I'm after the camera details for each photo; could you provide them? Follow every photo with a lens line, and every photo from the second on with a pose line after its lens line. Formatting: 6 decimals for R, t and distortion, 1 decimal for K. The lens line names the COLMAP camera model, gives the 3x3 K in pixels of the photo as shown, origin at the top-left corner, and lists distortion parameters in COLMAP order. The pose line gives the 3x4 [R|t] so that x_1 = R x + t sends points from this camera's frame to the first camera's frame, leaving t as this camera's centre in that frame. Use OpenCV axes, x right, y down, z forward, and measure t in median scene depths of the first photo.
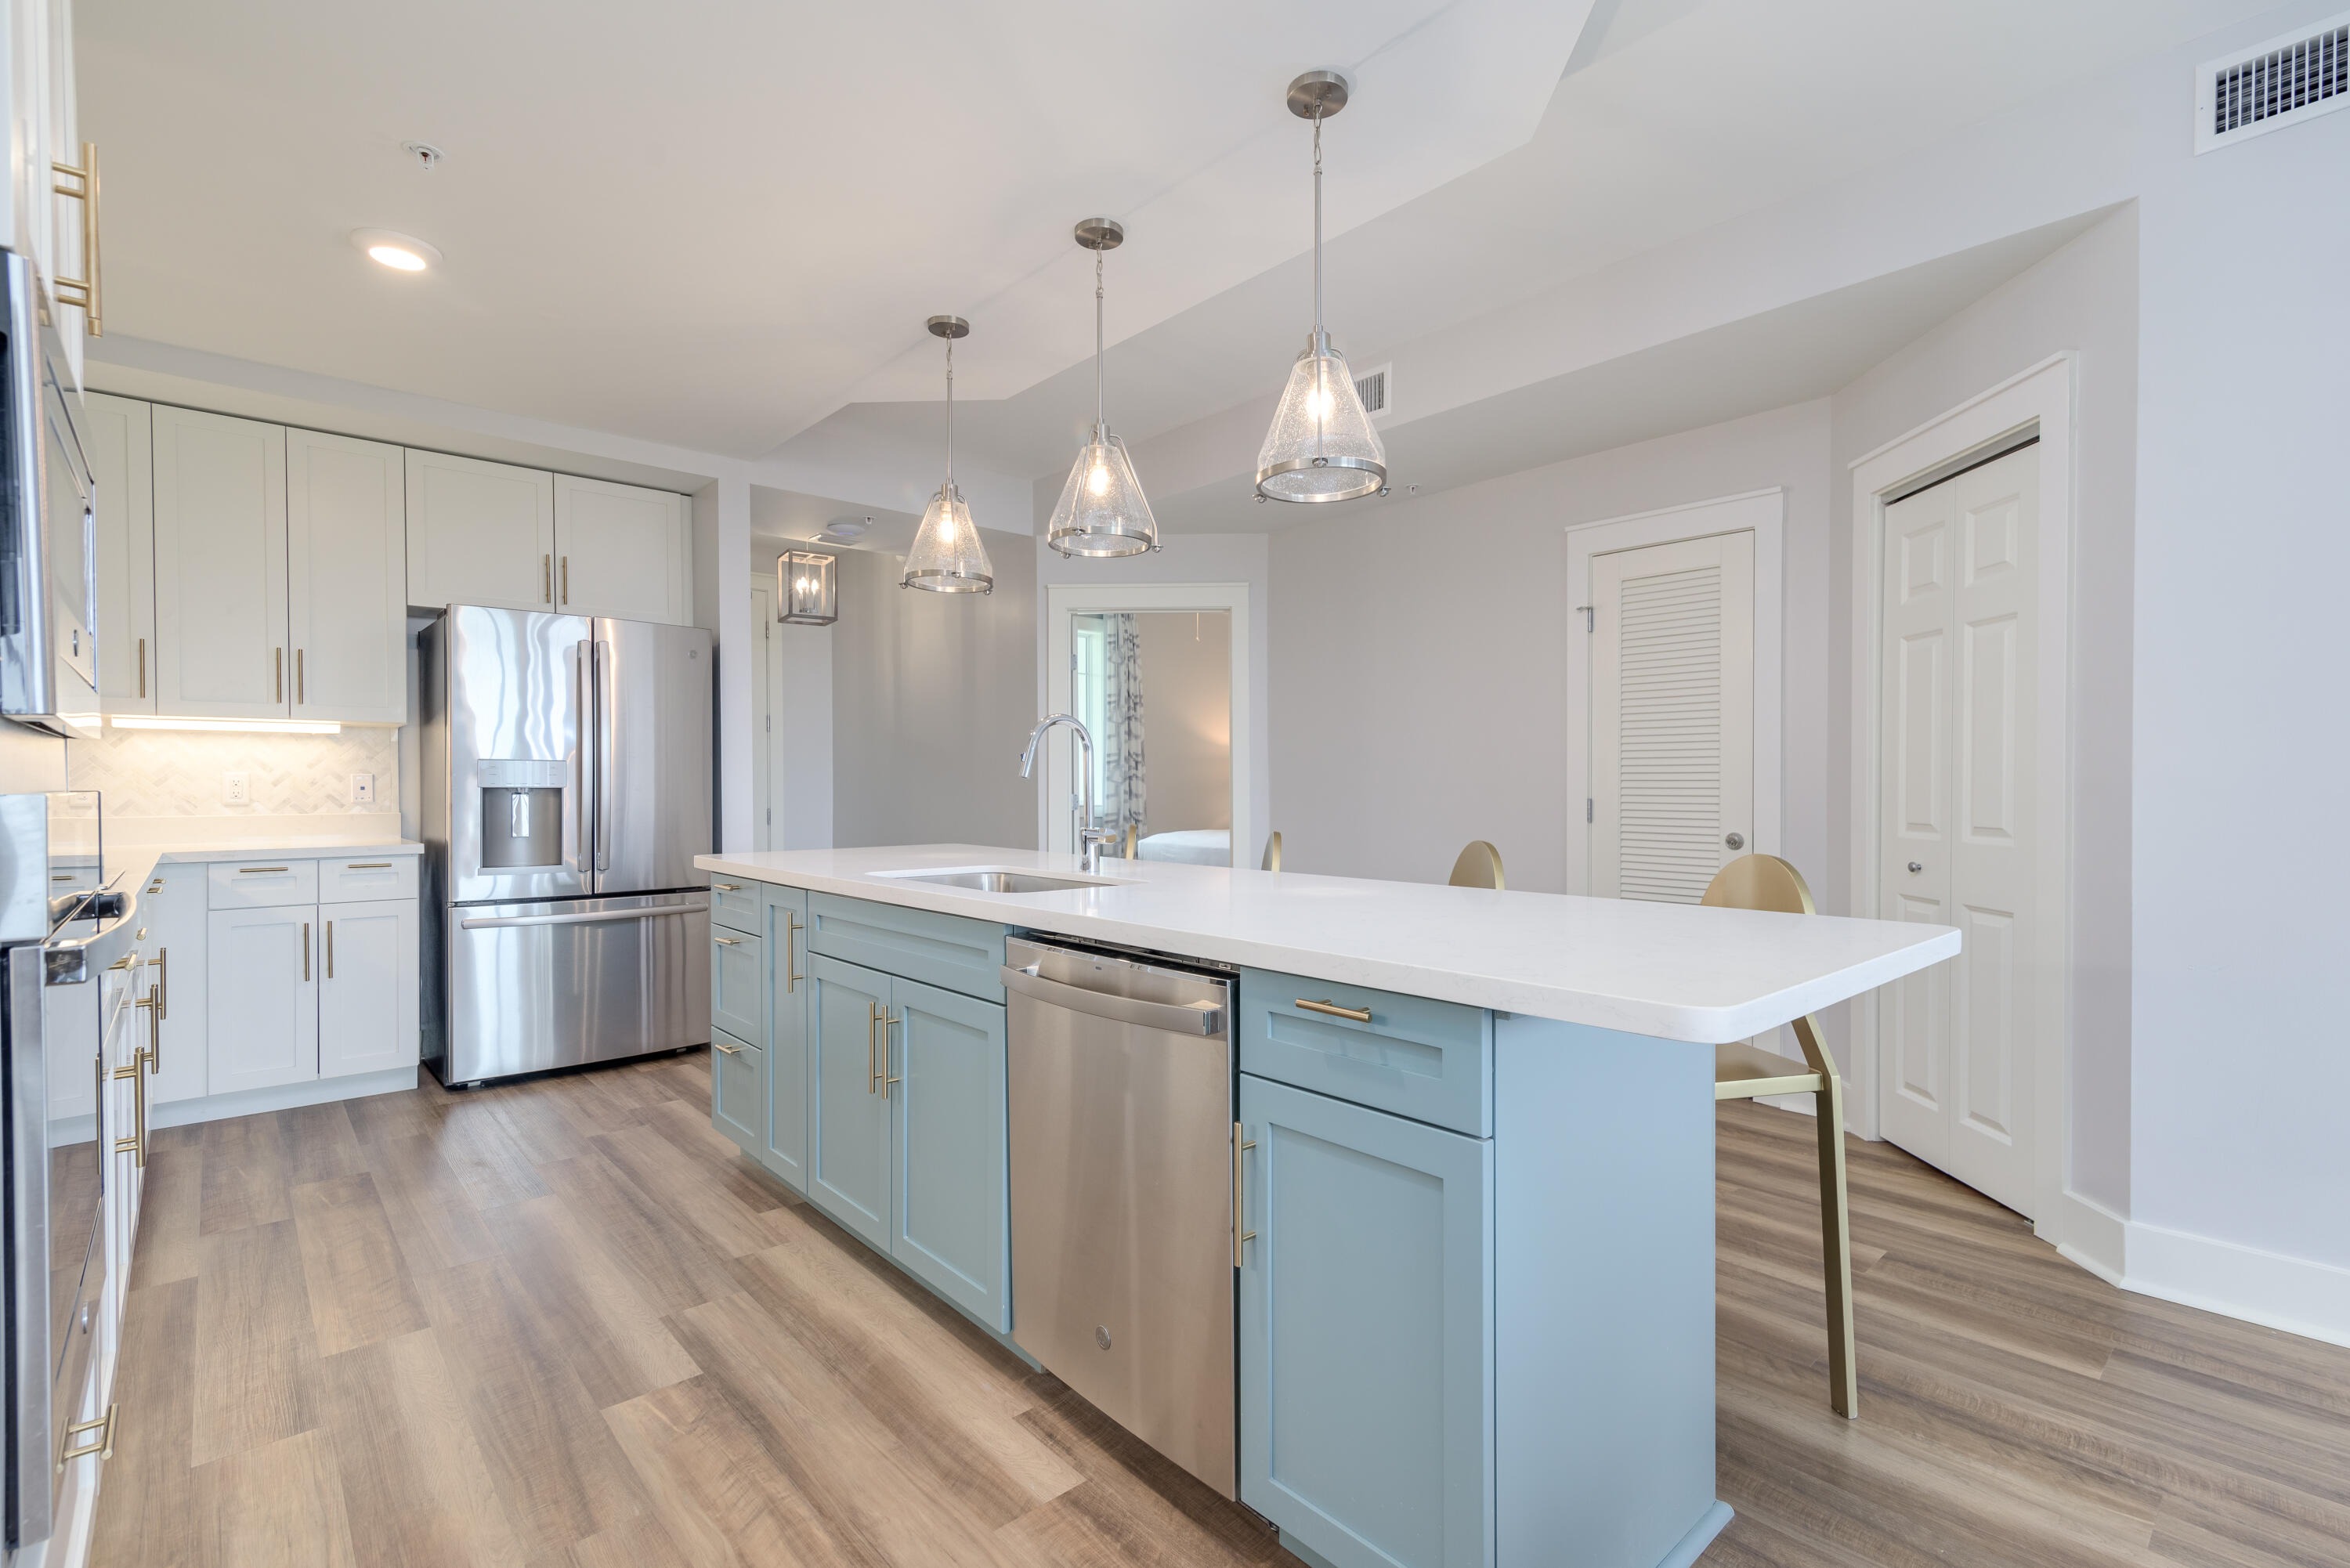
lens RADIAL K [[1060.9, 0, 1195.5], [0, 1060.9, 793.0], [0, 0, 1]] dist [0.013421, -0.001988]
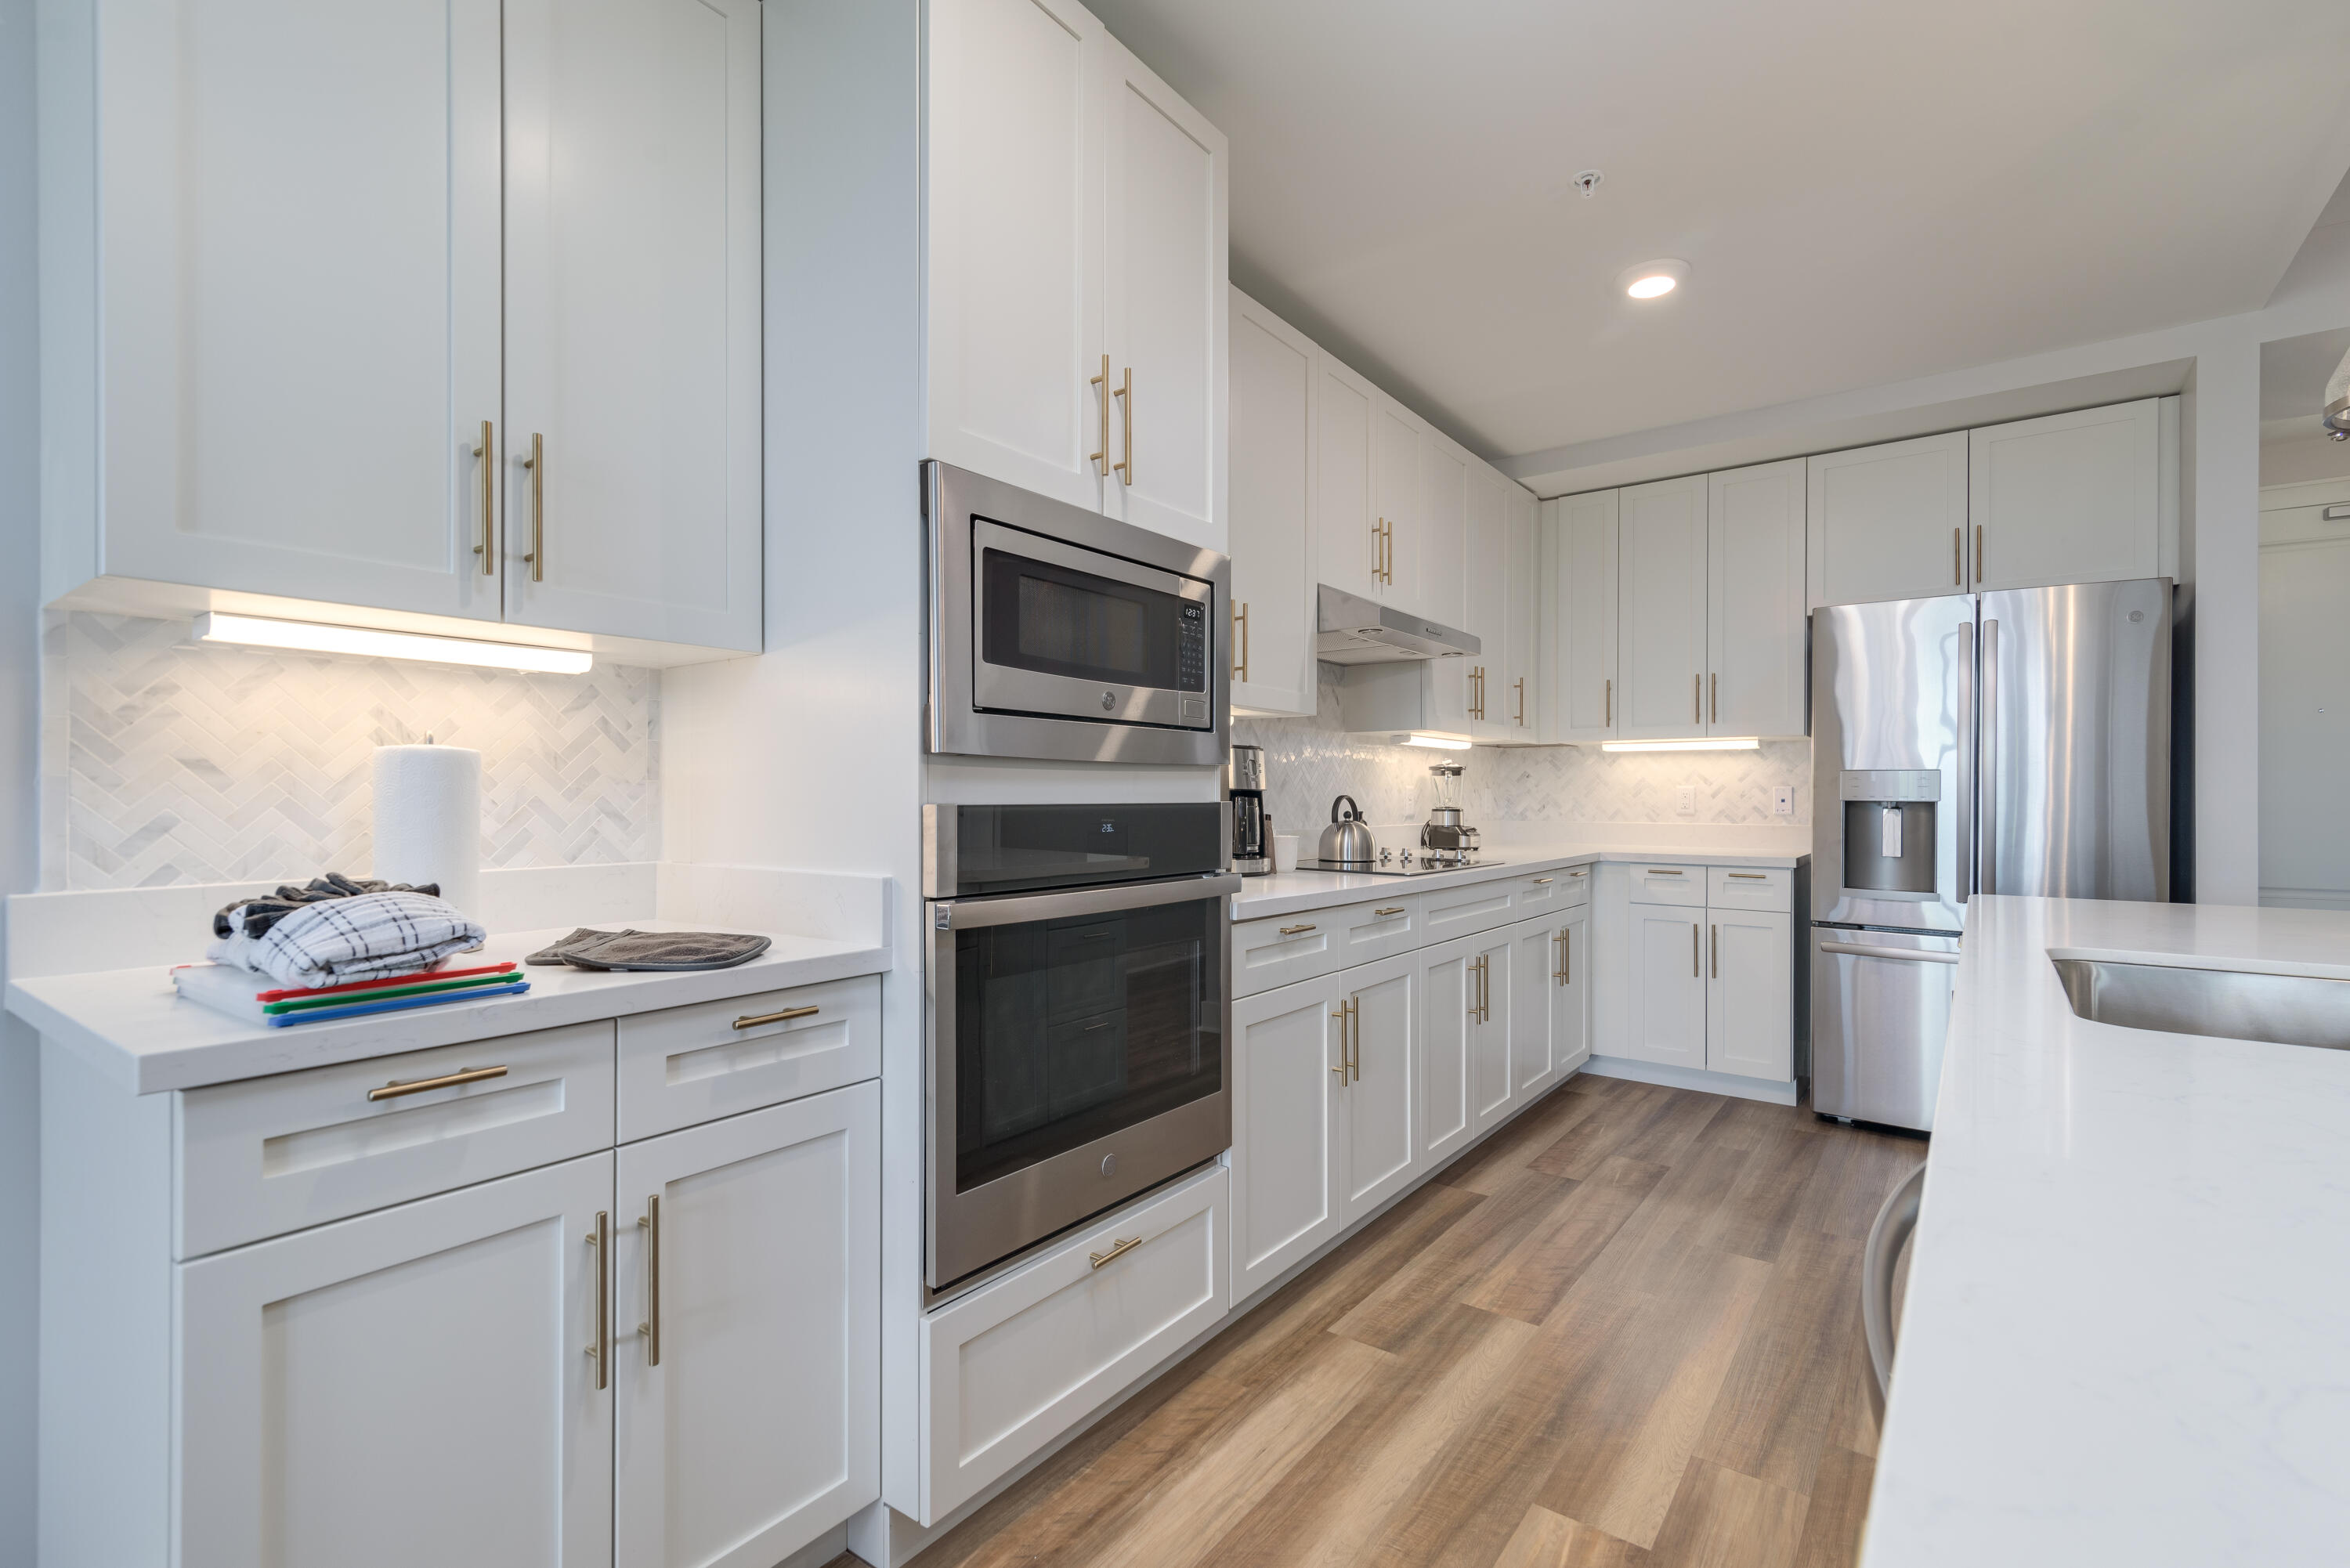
lens RADIAL K [[1060.9, 0, 1193.9], [0, 1060.9, 795.5], [0, 0, 1]] dist [0.013421, -0.001988]
pose [[0.194647, 0.002595, -0.980870, 0.140217], [-0.010346, 0.999946, 0.000593, -0.005124], [0.980819, 0.010032, 0.194664, 0.295130]]
